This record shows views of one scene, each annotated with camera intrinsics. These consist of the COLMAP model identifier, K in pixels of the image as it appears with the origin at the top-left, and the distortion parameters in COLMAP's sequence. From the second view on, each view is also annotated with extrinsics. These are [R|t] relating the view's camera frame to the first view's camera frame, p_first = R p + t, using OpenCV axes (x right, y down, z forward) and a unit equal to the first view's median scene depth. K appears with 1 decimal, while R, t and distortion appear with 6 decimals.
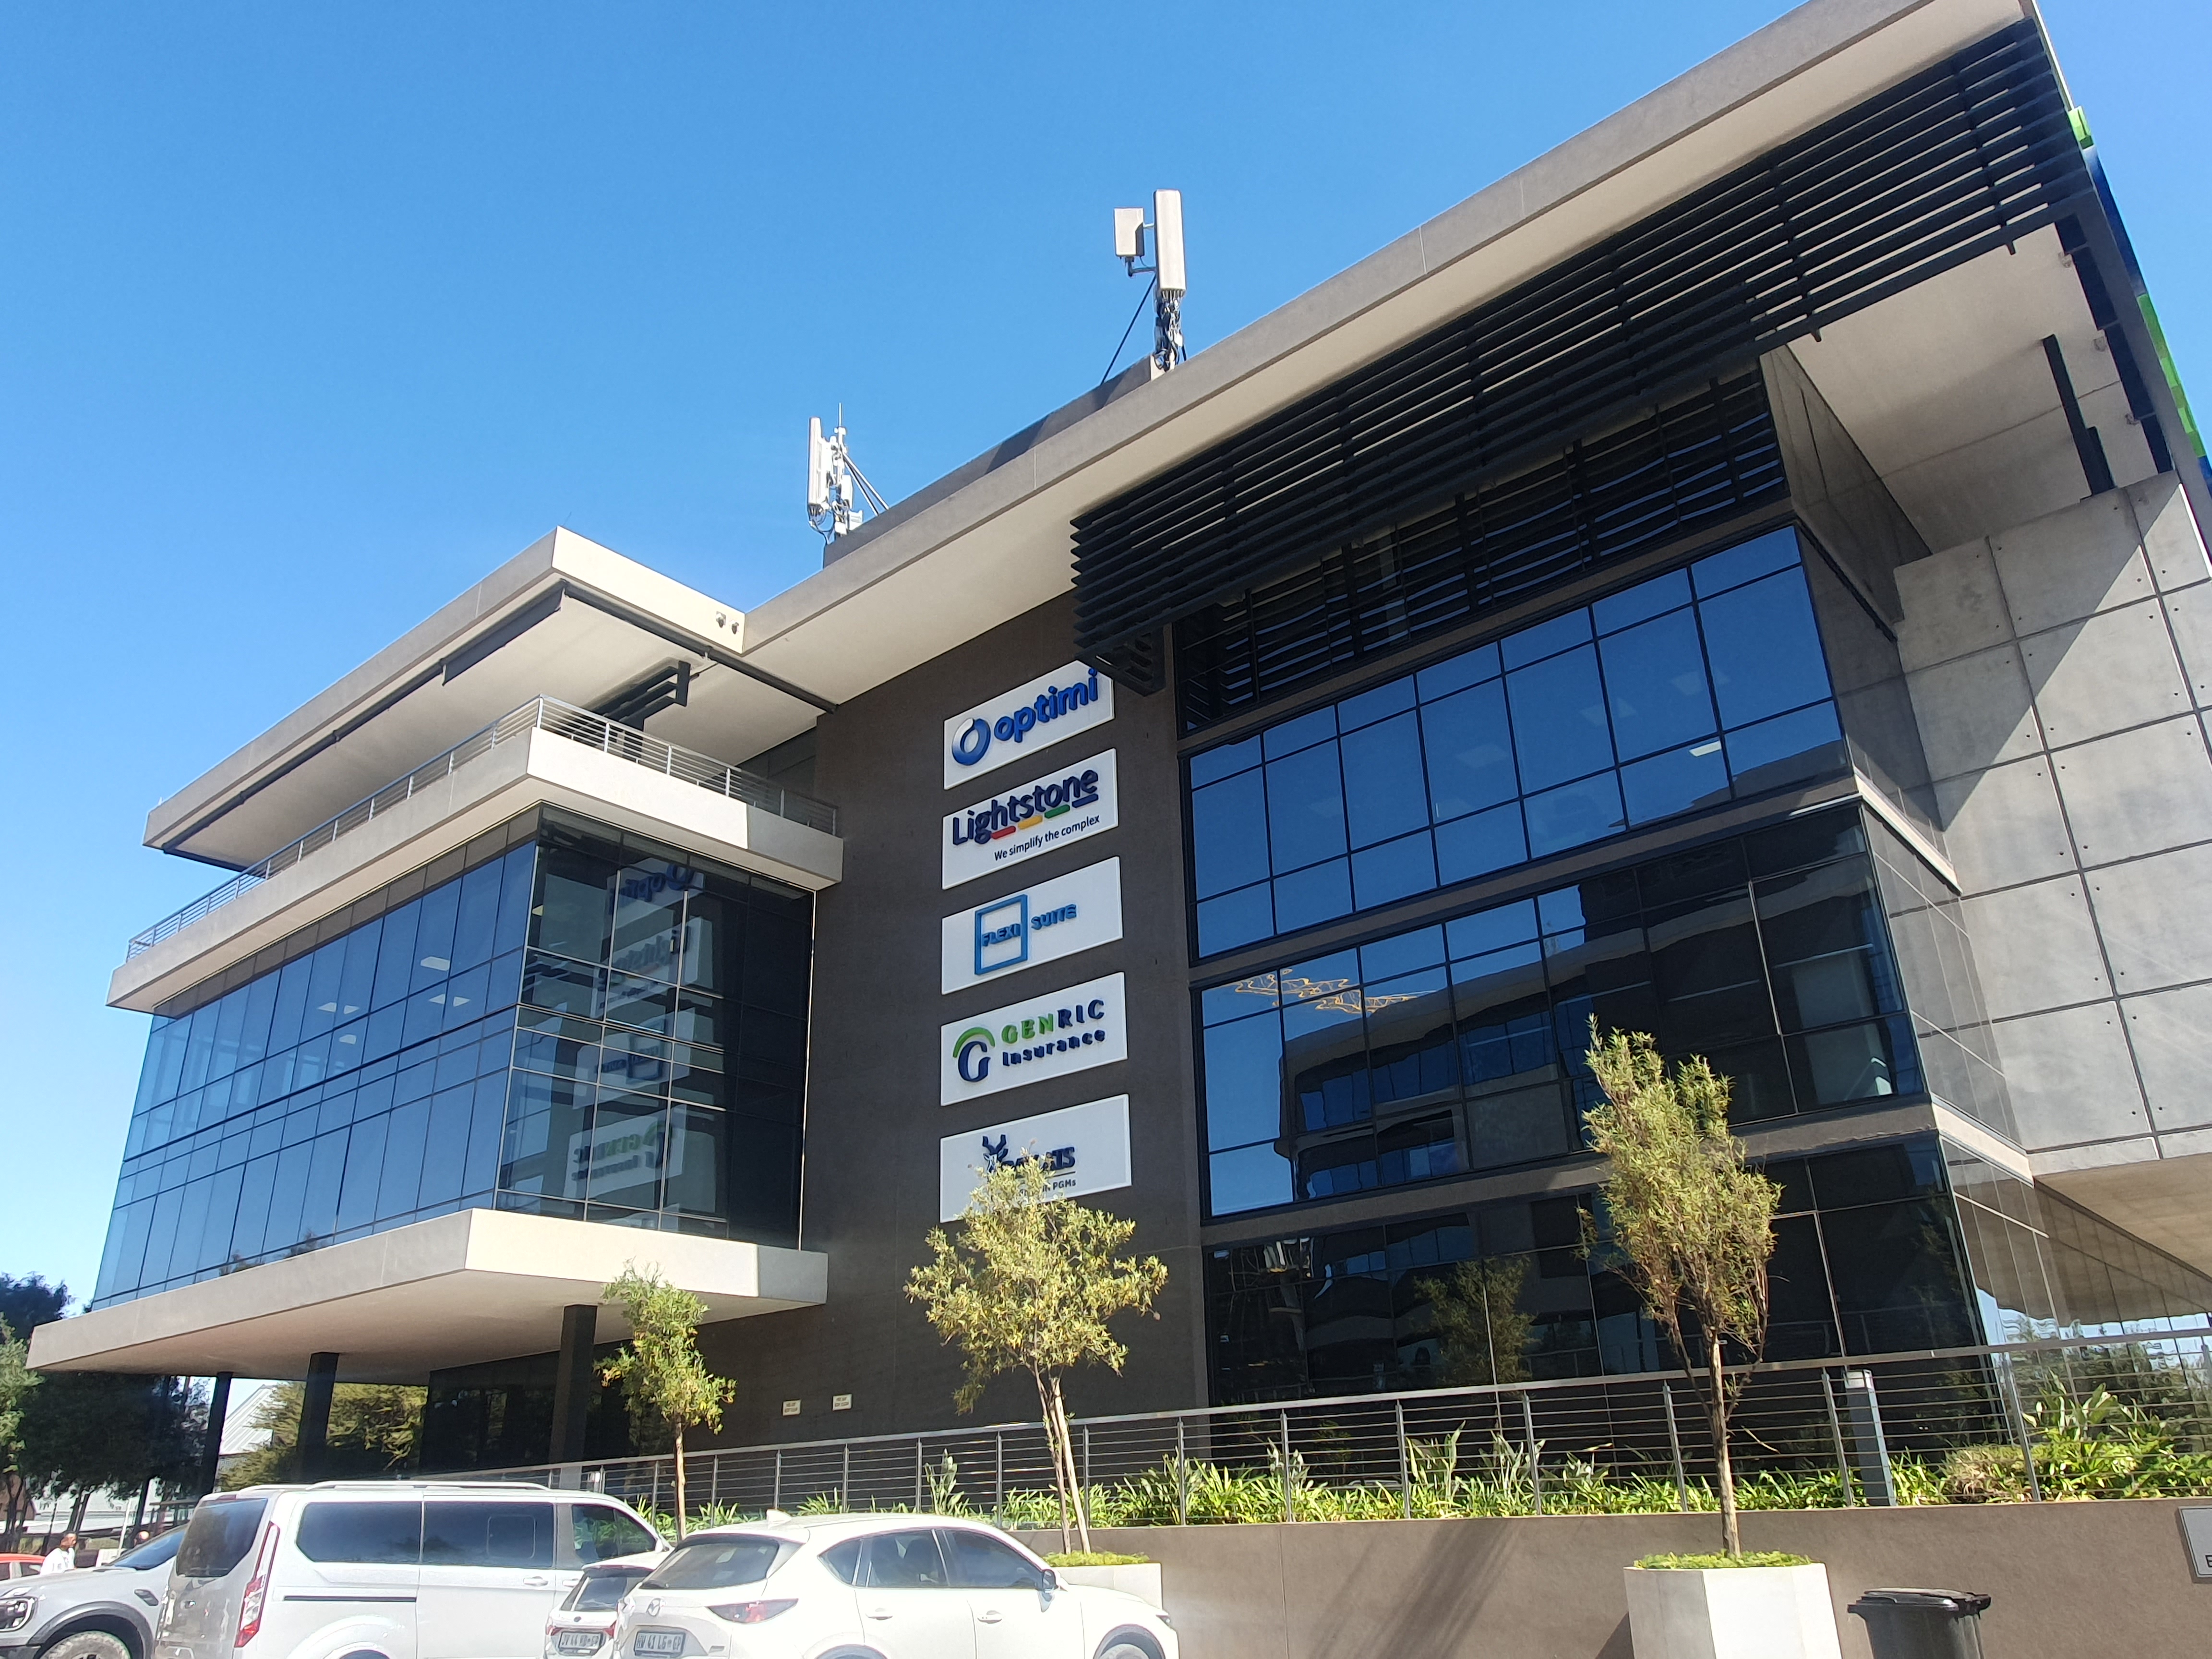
lens RADIAL K [[1616.9, 0, 1106.0], [0, 1616.9, 829.5], [0, 0, 1]] dist [-0.020956, 0.043339]
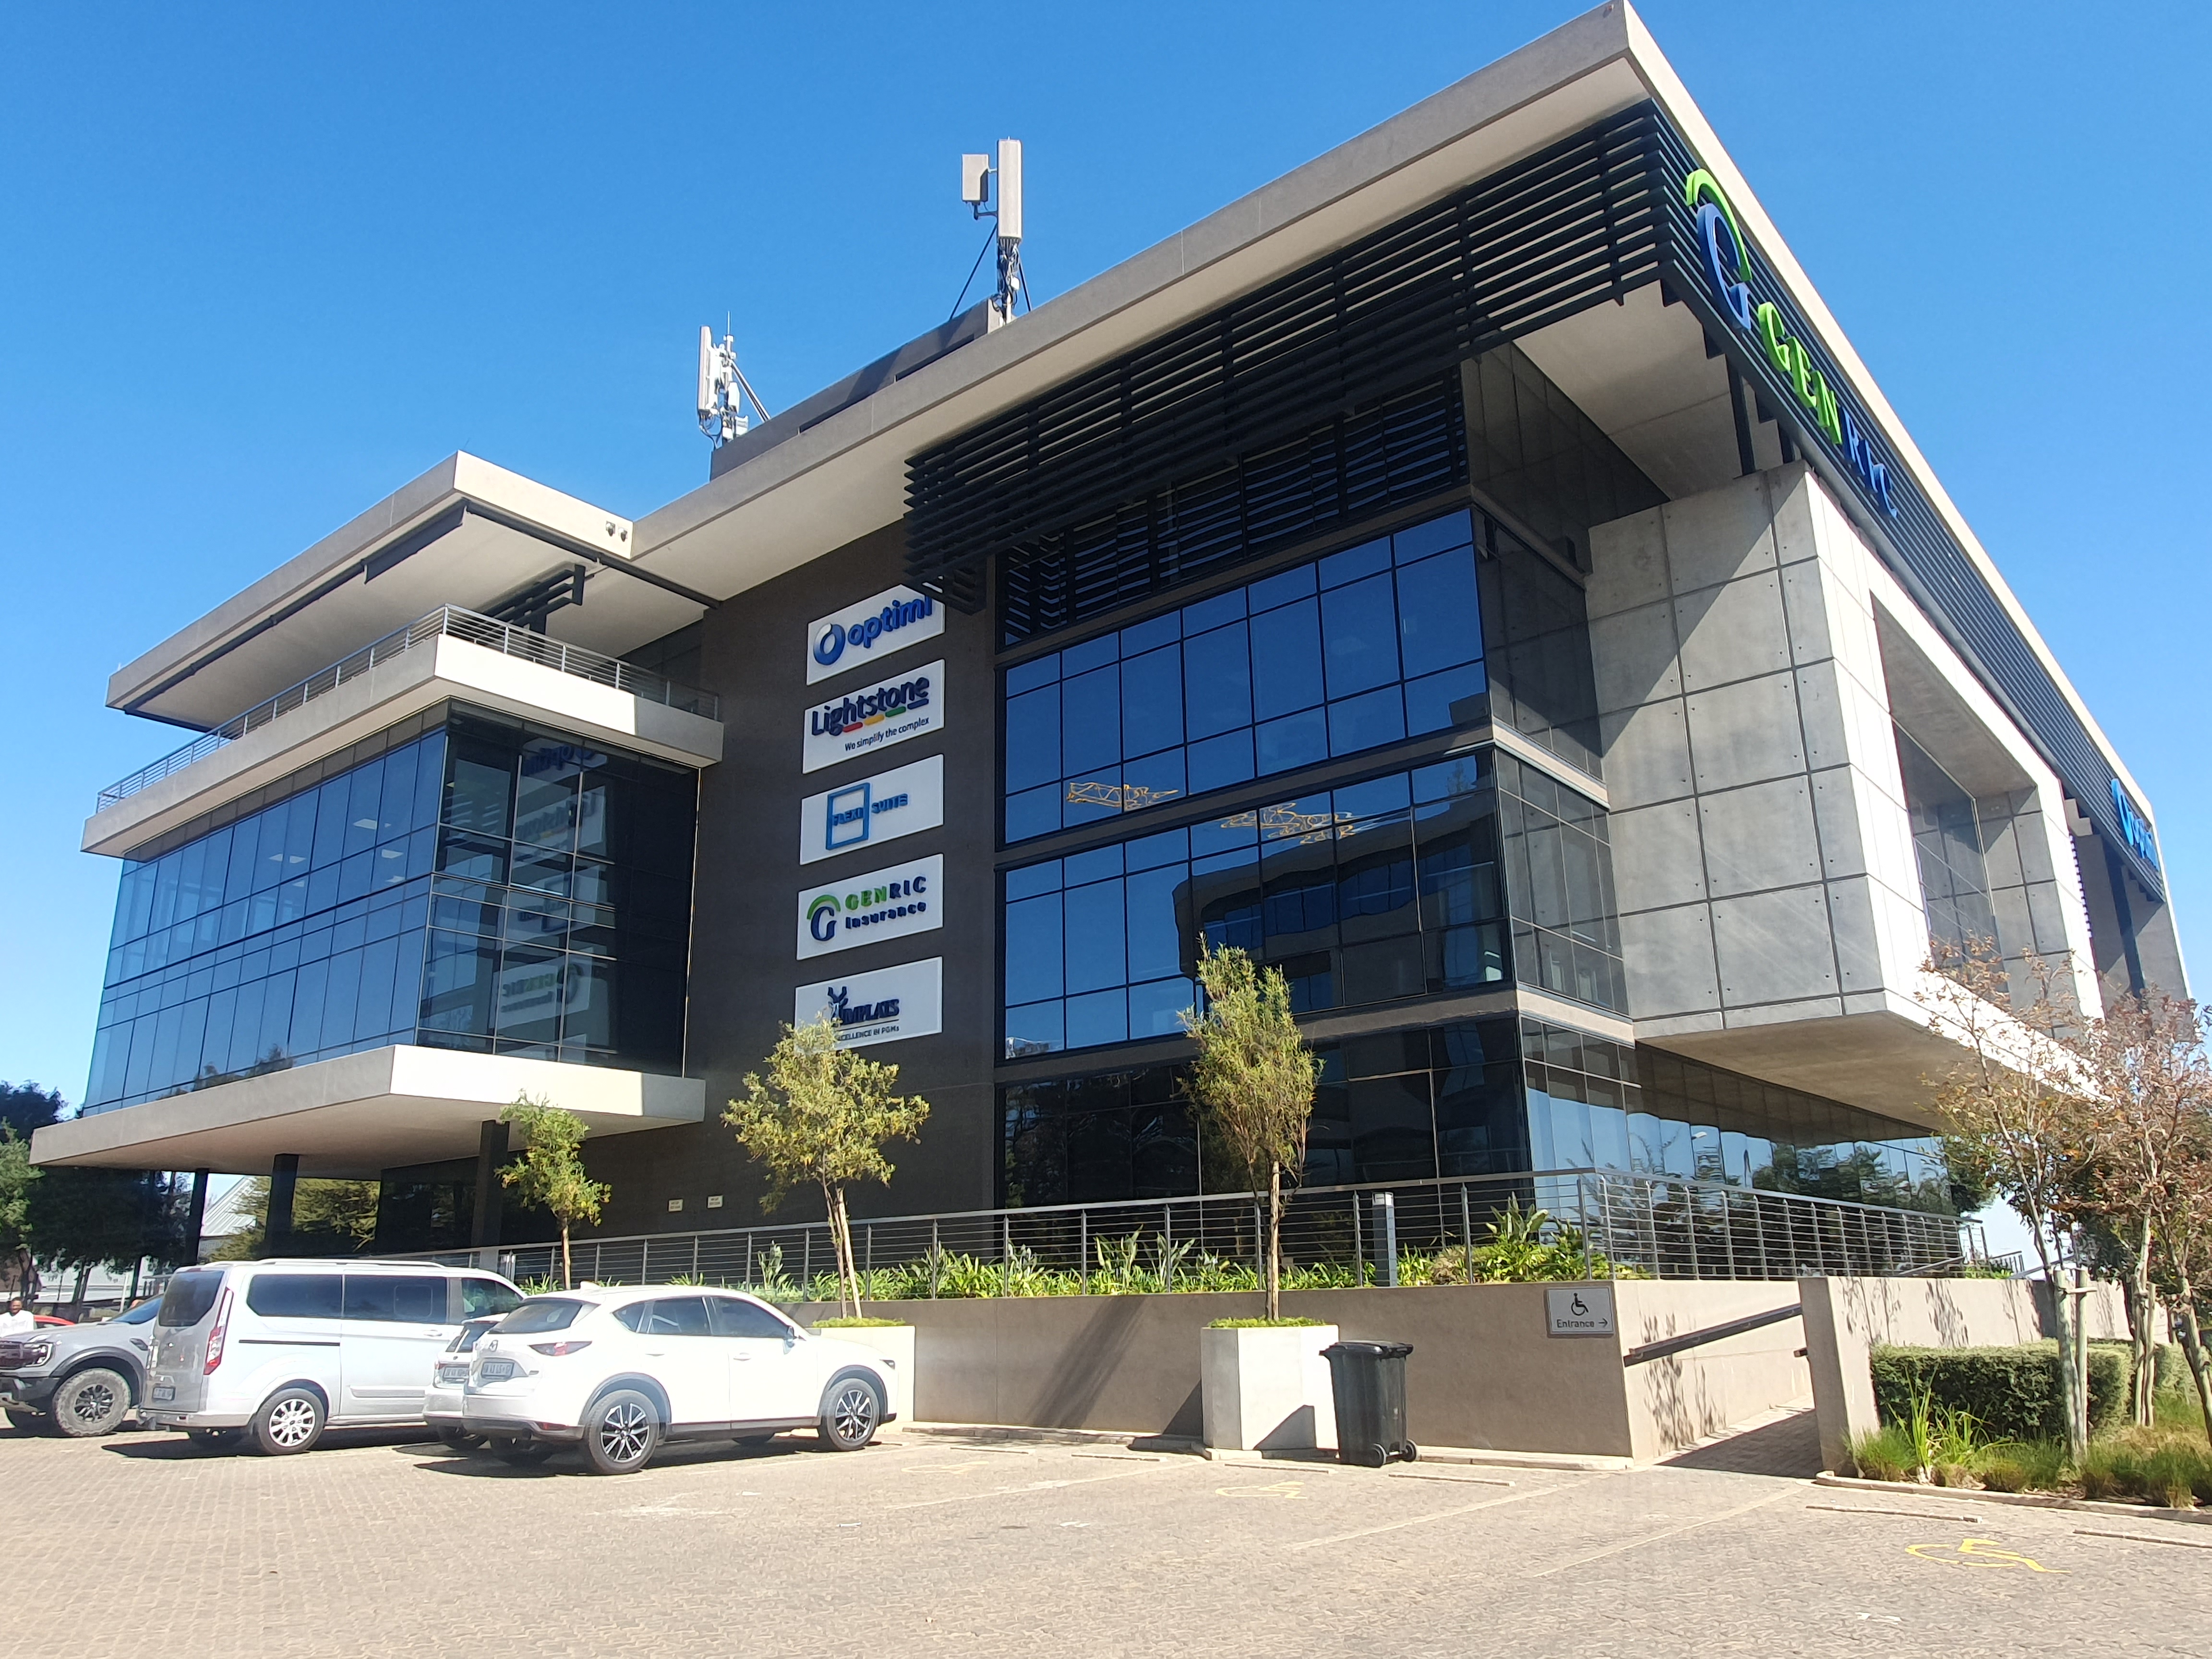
lens RADIAL K [[1616.9, 0, 1106.0], [0, 1616.9, 829.5], [0, 0, 1]] dist [-0.020956, 0.043339]
pose [[0.999805, 0.014069, 0.013886, 0.108615], [-0.015607, 0.992932, 0.117652, -0.067798], [-0.012133, -0.117846, 0.992958, -0.169827]]
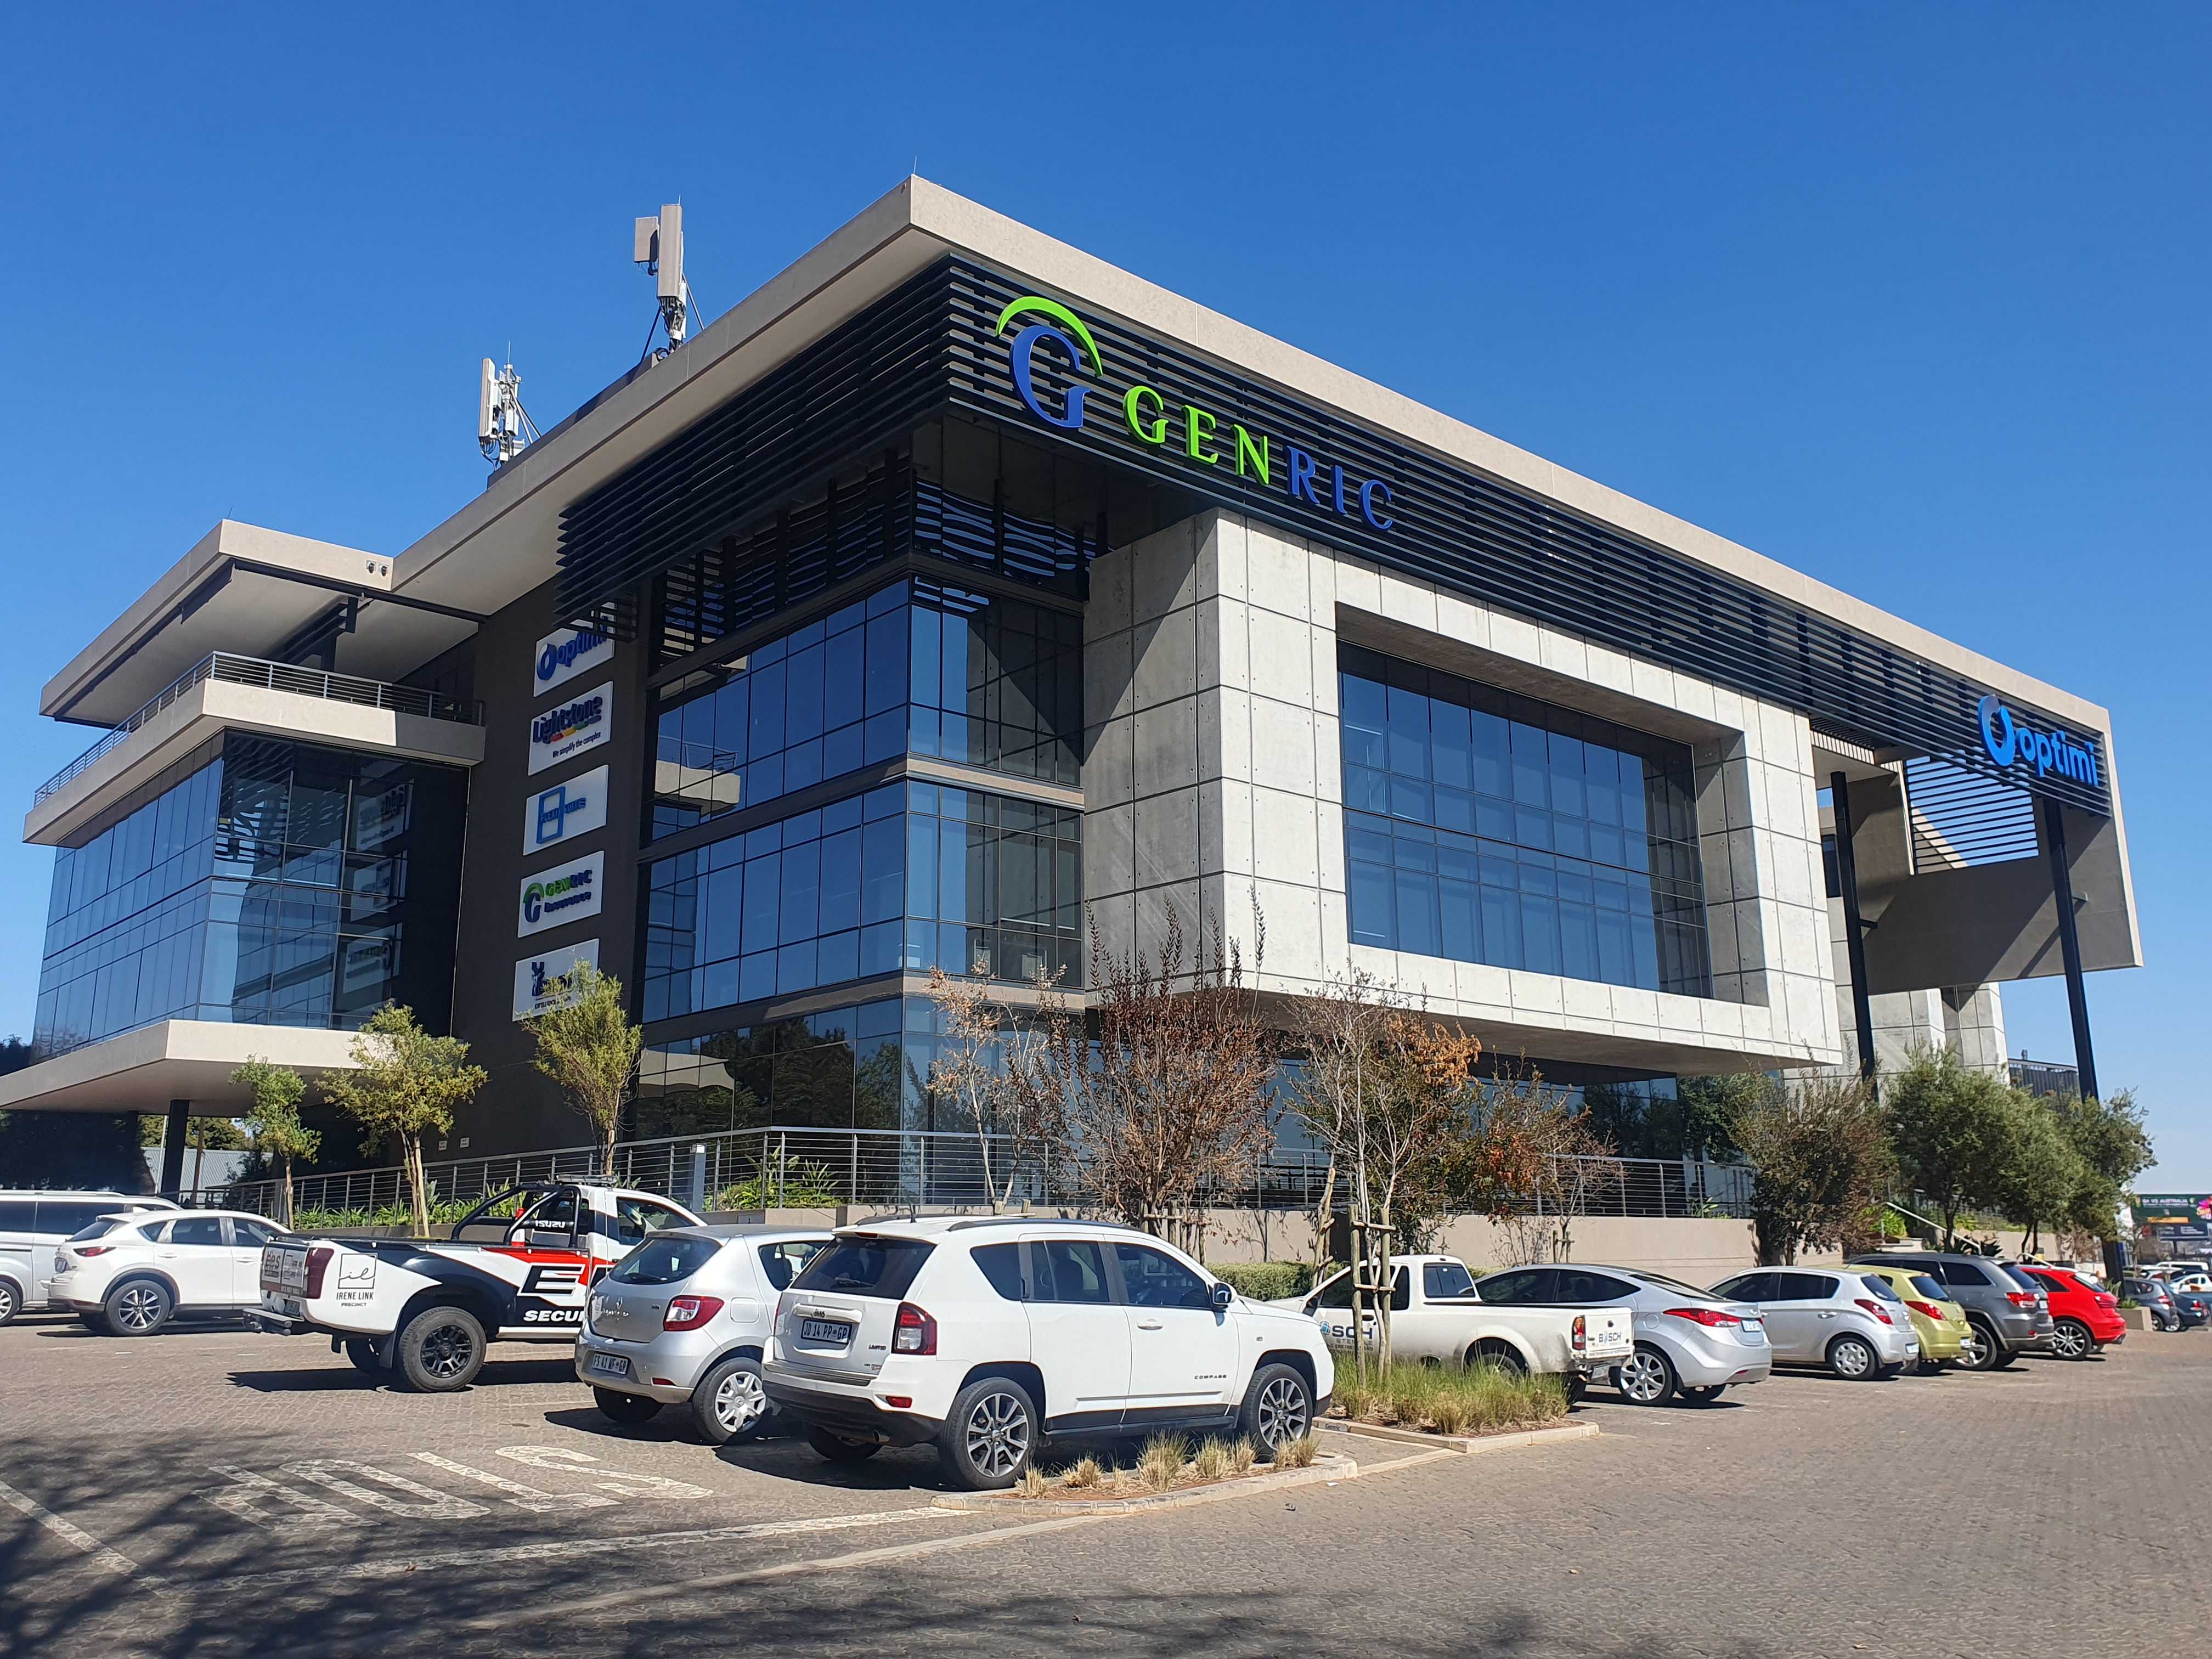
lens RADIAL K [[1873.7, 0, 1092.3], [0, 1873.7, 806.1], [0, 0, 1]] dist [0.010993, 0.011145]
pose [[0.988813, -0.015646, -0.148338, 0.639518], [0.041807, 0.983693, 0.174929, -0.206127], [0.143182, -0.179174, 0.973343, -0.489728]]
